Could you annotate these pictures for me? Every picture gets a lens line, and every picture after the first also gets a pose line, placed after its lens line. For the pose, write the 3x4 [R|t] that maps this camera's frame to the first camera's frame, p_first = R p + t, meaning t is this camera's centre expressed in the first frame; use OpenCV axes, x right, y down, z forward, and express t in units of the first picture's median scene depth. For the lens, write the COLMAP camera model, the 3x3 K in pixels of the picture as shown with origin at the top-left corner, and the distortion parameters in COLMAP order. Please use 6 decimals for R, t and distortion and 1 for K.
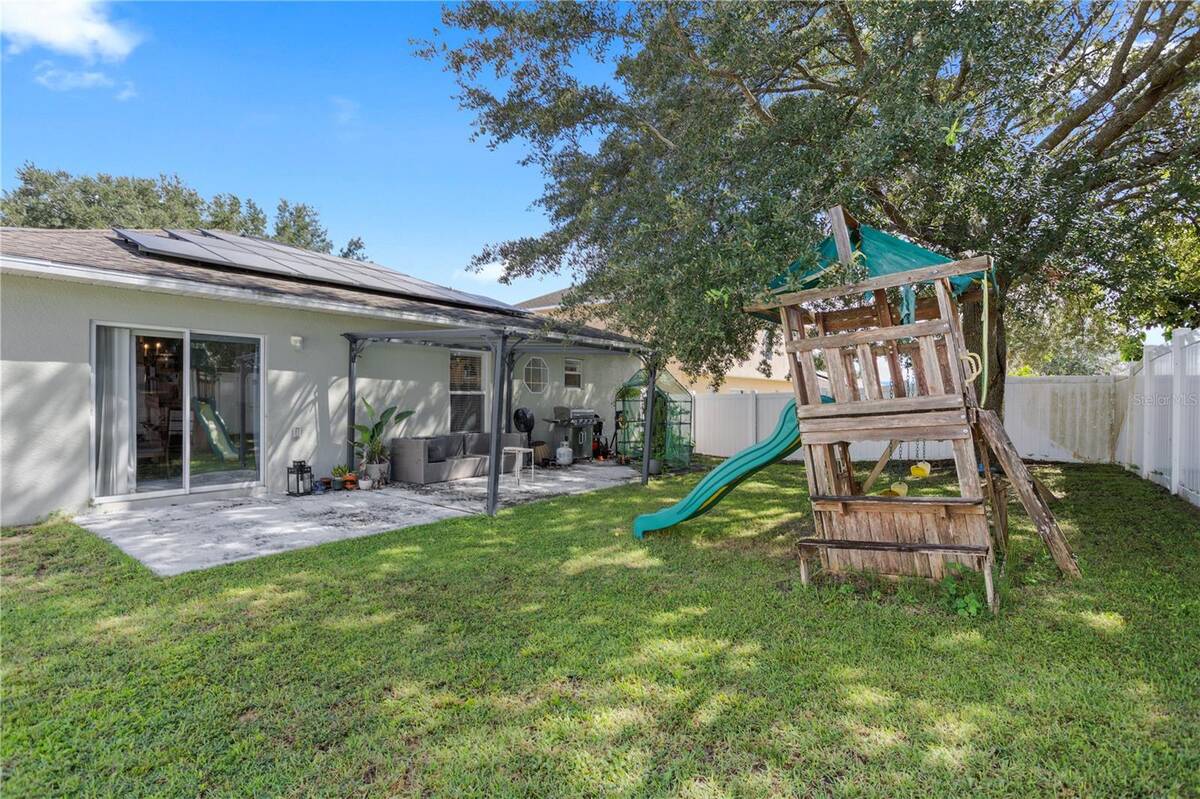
lens RADIAL K [[579.4, 0, 602.3], [0, 579.4, 396.2], [0, 0, 1]] dist [-0.030190, 0.016307]
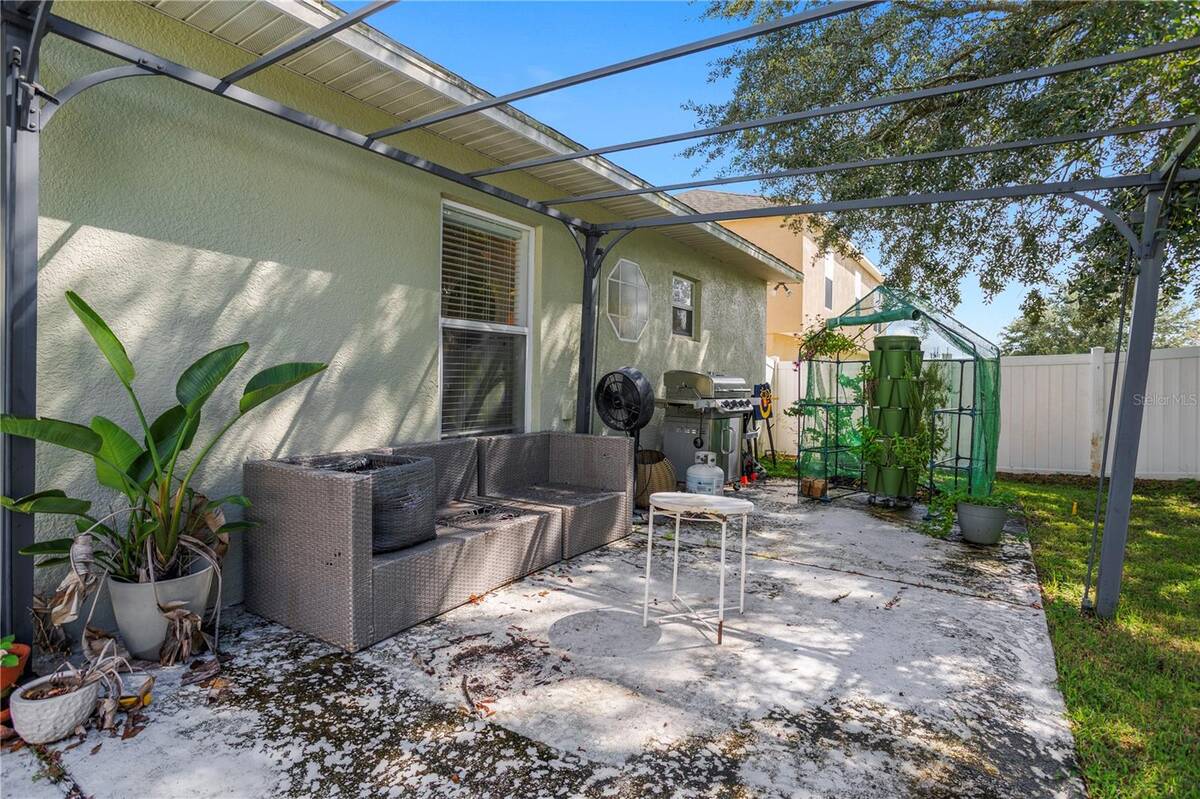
lens RADIAL K [[579.4, 0, 601.4], [0, 579.4, 396.9], [0, 0, 1]] dist [-0.030190, 0.016307]
pose [[0.997097, 0.008547, 0.075665, -0.197304], [-0.011072, 0.999393, 0.033016, 0.027906], [-0.075337, -0.033758, 0.996587, 0.665420]]
